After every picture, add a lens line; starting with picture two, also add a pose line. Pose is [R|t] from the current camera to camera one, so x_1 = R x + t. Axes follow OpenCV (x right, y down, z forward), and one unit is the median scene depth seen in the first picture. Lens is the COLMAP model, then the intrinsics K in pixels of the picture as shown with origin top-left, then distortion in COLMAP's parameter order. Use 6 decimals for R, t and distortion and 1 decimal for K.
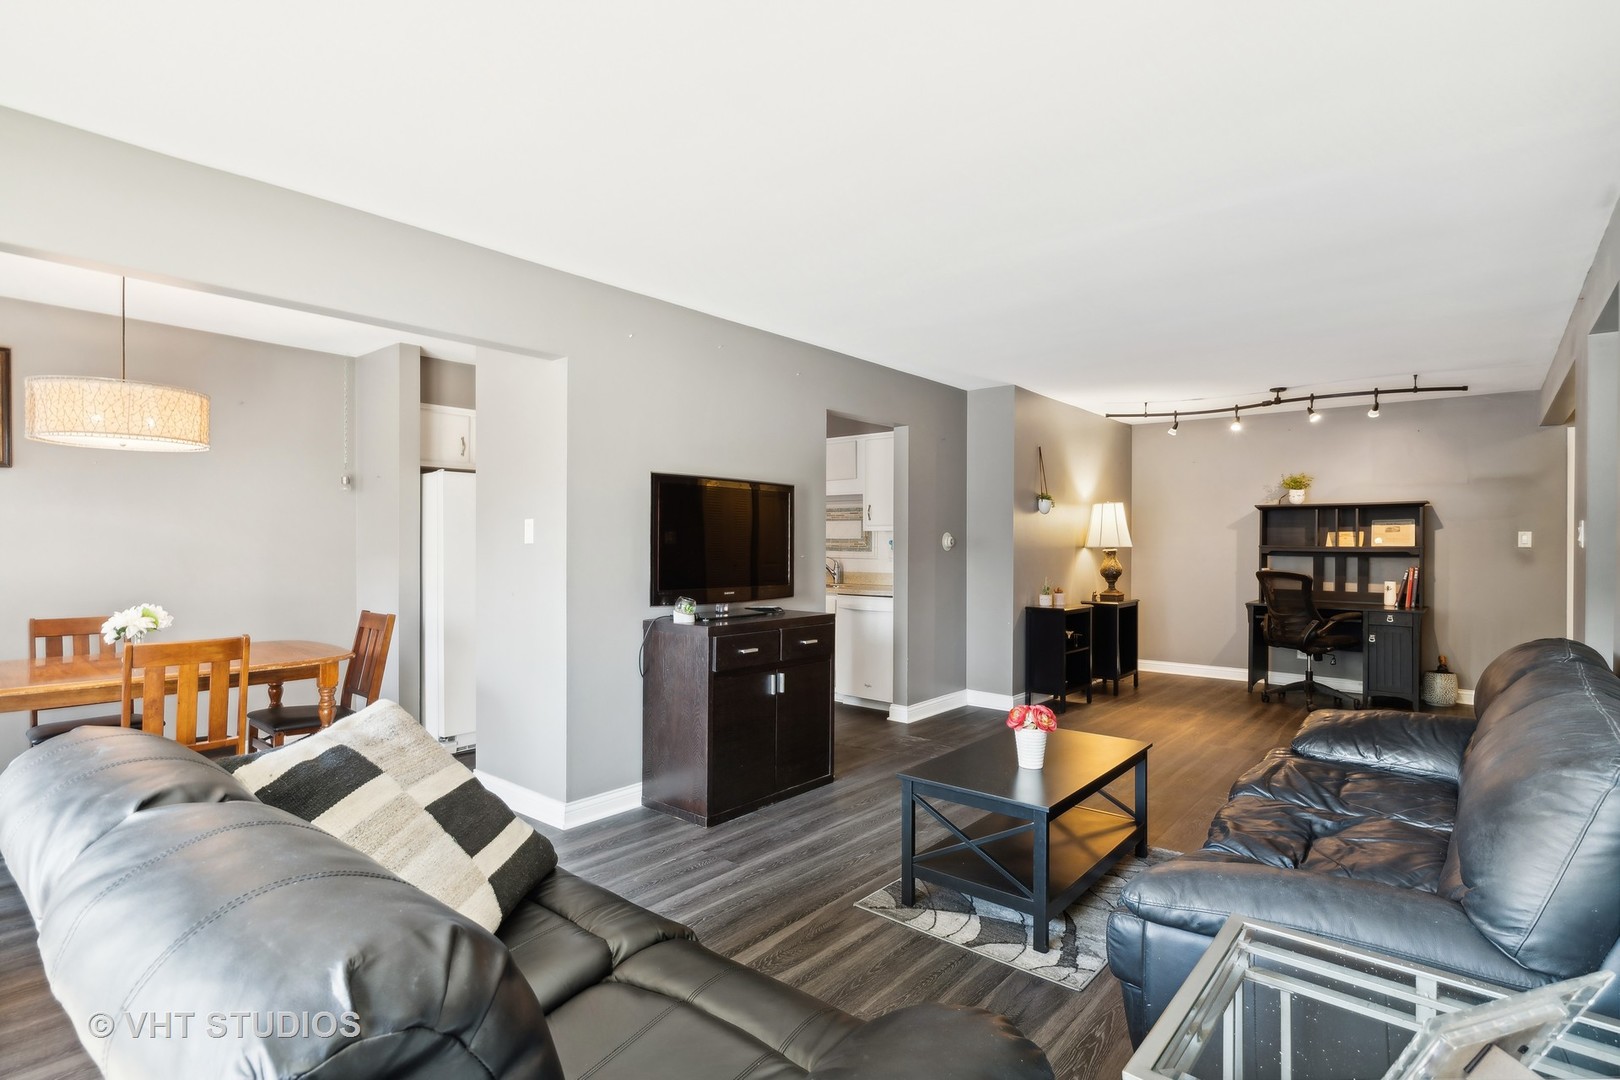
lens RADIAL K [[787.3, 0, 805.0], [0, 787.3, 547.7], [0, 0, 1]] dist [0.001426, -0.000275]
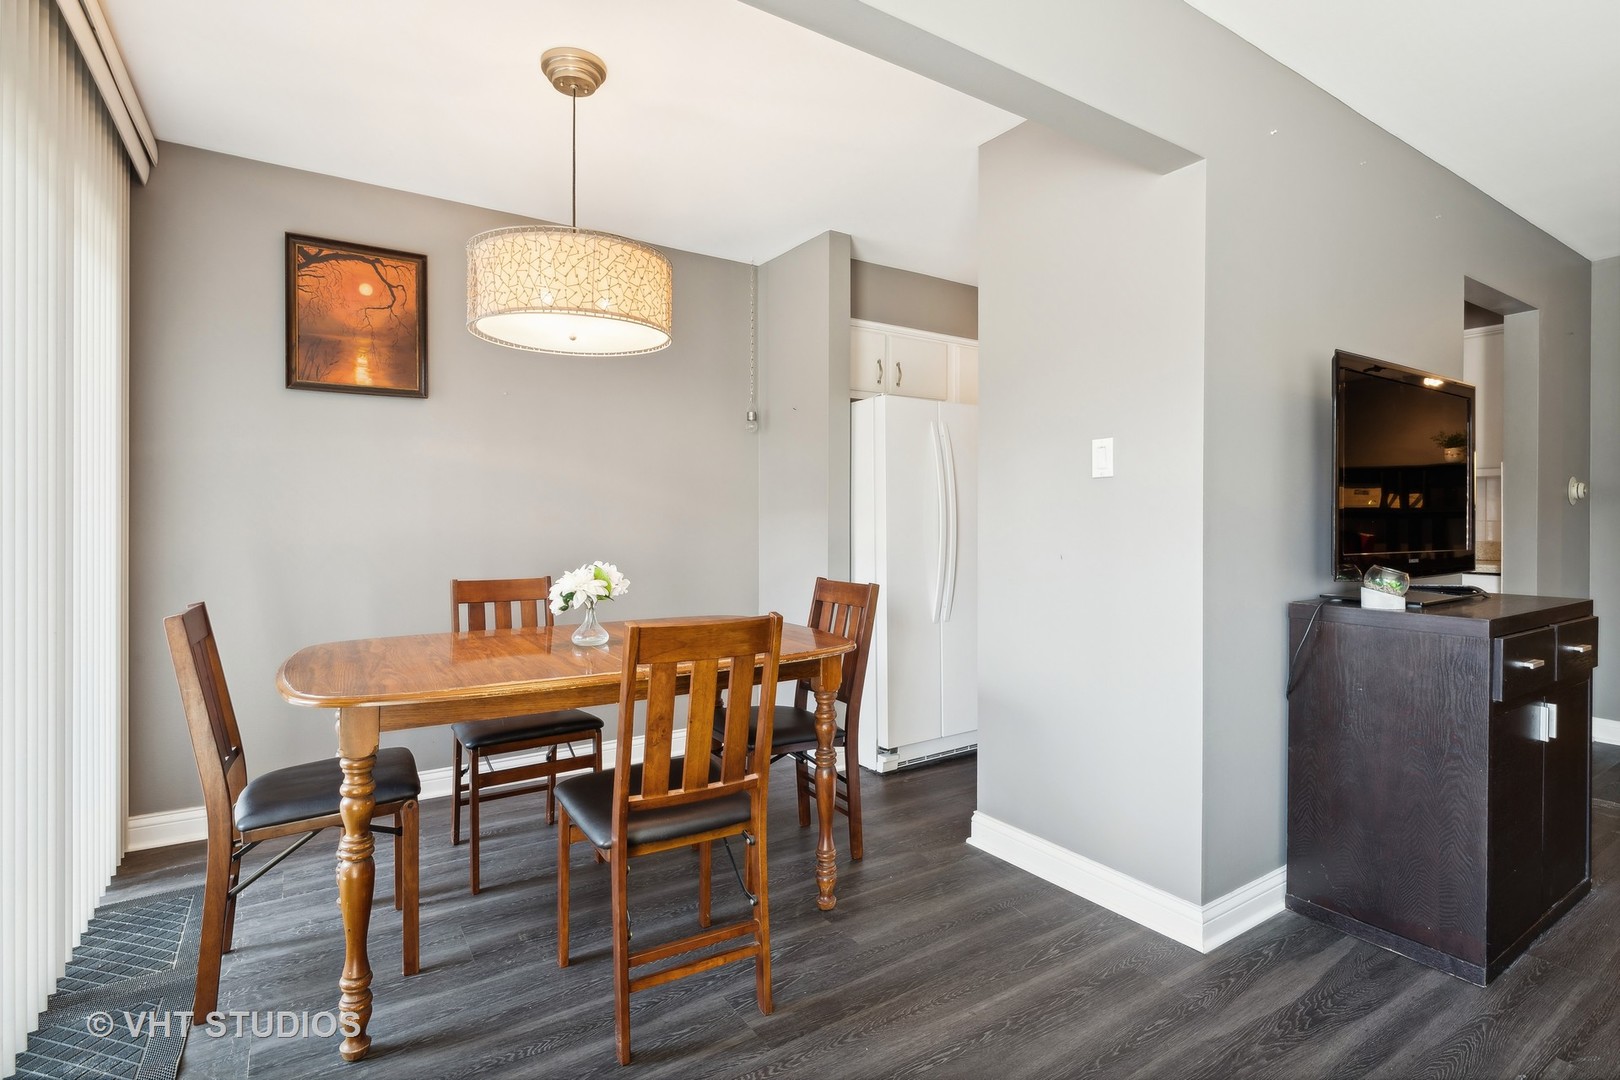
lens RADIAL K [[779.3, 0, 815.5], [0, 779.3, 520.4], [0, 0, 1]] dist [0.000107, 0.000080]
pose [[0.961222, -0.001343, -0.275773, -0.238265], [-0.000253, 0.999983, -0.005753, 0.020228], [0.275776, 0.005600, 0.961206, 0.198461]]
